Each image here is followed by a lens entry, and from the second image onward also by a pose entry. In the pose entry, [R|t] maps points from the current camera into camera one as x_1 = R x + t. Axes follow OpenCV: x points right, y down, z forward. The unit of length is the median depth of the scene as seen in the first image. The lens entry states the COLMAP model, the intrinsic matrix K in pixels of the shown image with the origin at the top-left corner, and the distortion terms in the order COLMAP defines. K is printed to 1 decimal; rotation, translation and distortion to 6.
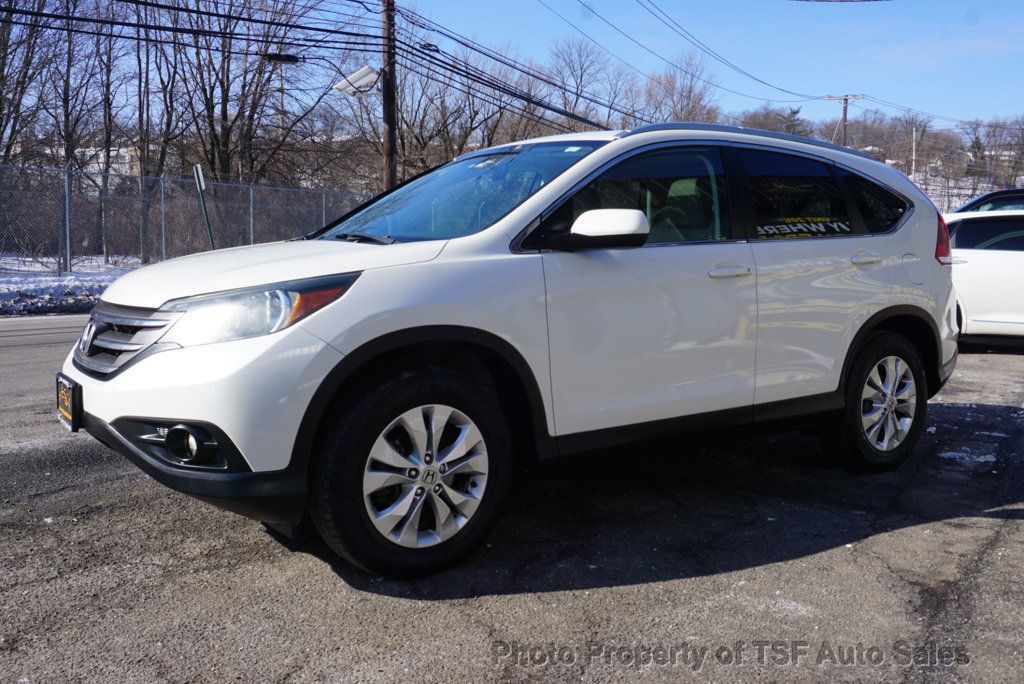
lens RADIAL K [[923.1, 0, 512.7], [0, 923.1, 351.3], [0, 0, 1]] dist [0.000605, -0.011953]
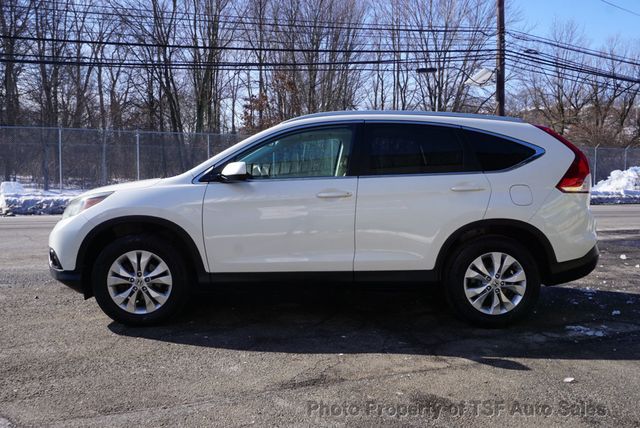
lens RADIAL K [[566.1, 0, 323.5], [0, 566.1, 209.9], [0, 0, 1]] dist [-0.009205, -0.004802]
pose [[0.818029, 0.032114, -0.574280, 1.004639], [-0.062328, 0.997510, -0.033001, -0.022251], [0.571790, 0.062790, 0.817994, 0.111137]]
